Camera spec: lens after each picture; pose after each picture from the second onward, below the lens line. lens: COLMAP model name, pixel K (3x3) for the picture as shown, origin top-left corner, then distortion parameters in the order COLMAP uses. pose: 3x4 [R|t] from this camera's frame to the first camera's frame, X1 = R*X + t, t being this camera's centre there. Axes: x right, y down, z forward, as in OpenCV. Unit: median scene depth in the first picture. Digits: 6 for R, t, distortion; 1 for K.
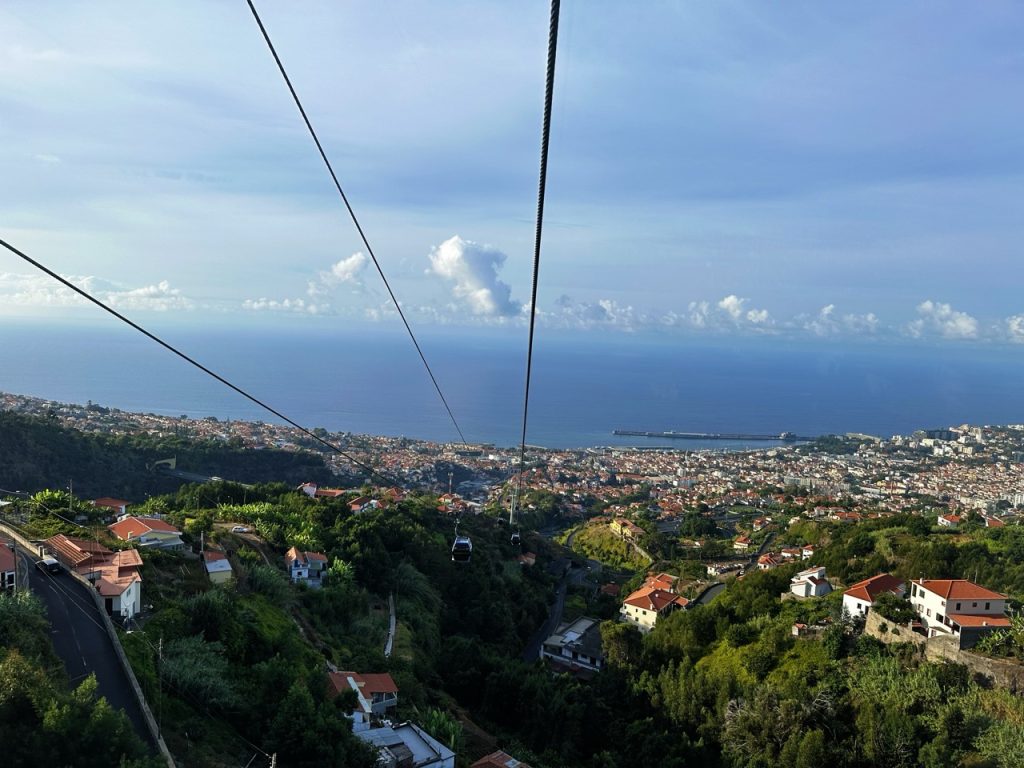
lens RADIAL K [[740.6, 0, 512.0], [0, 740.6, 391.0], [0, 0, 1]] dist [0.170633, -0.347541]
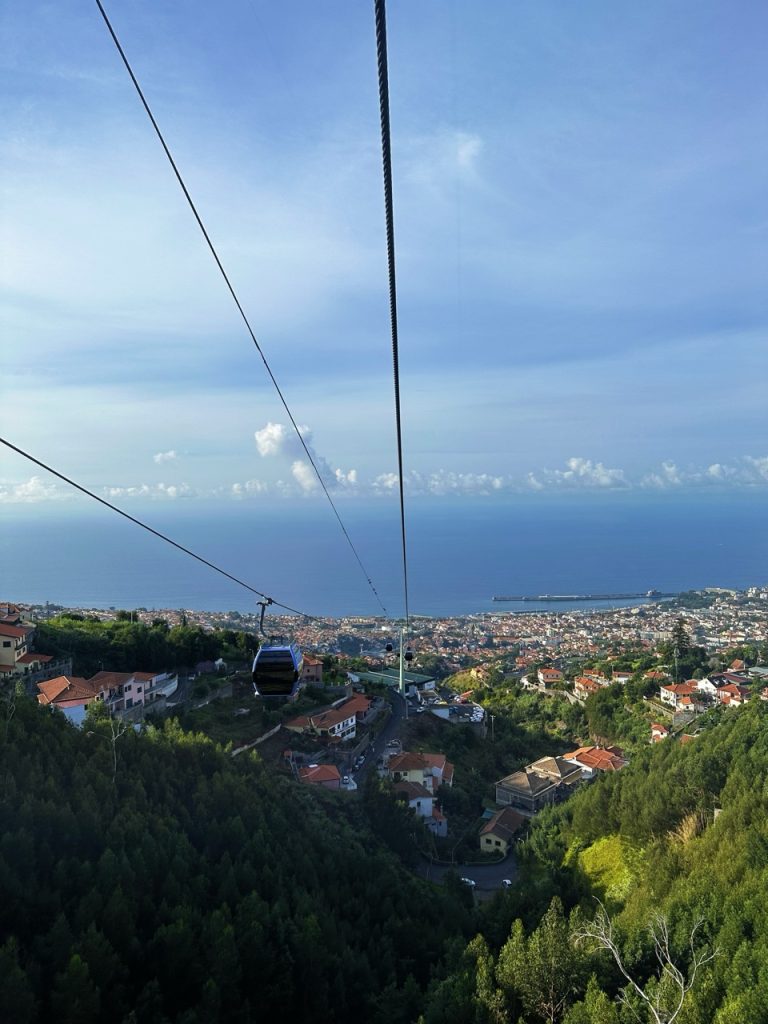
lens RADIAL K [[740.6, 0, 381.4], [0, 740.6, 514.7], [0, 0, 1]] dist [0.170633, -0.347541]
pose [[0.998080, -0.059425, -0.017452, -0.001837], [0.058279, 0.996489, -0.060112, -0.022801], [0.020963, 0.058980, 0.998039, -0.206028]]
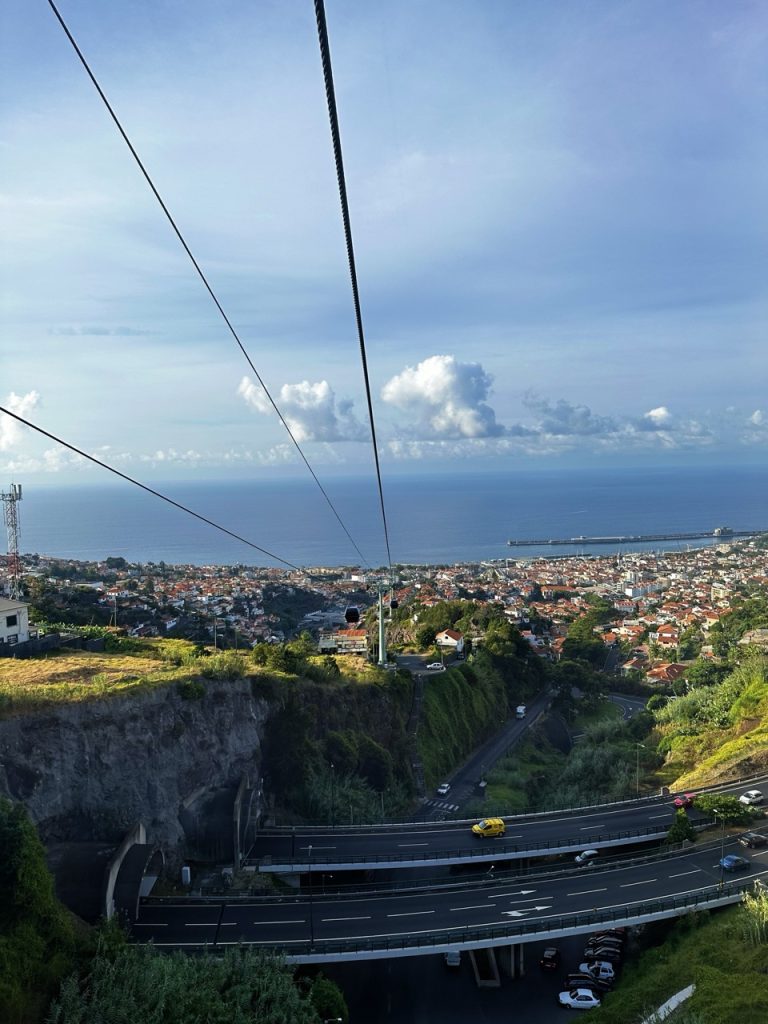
lens RADIAL K [[740.6, 0, 381.4], [0, 740.6, 514.7], [0, 0, 1]] dist [0.170633, -0.347541]
pose [[0.997068, -0.076519, 0.000028, 0.003169], [0.076504, 0.996868, -0.020055, 0.059366], [0.001507, 0.019998, 0.999799, 0.380468]]
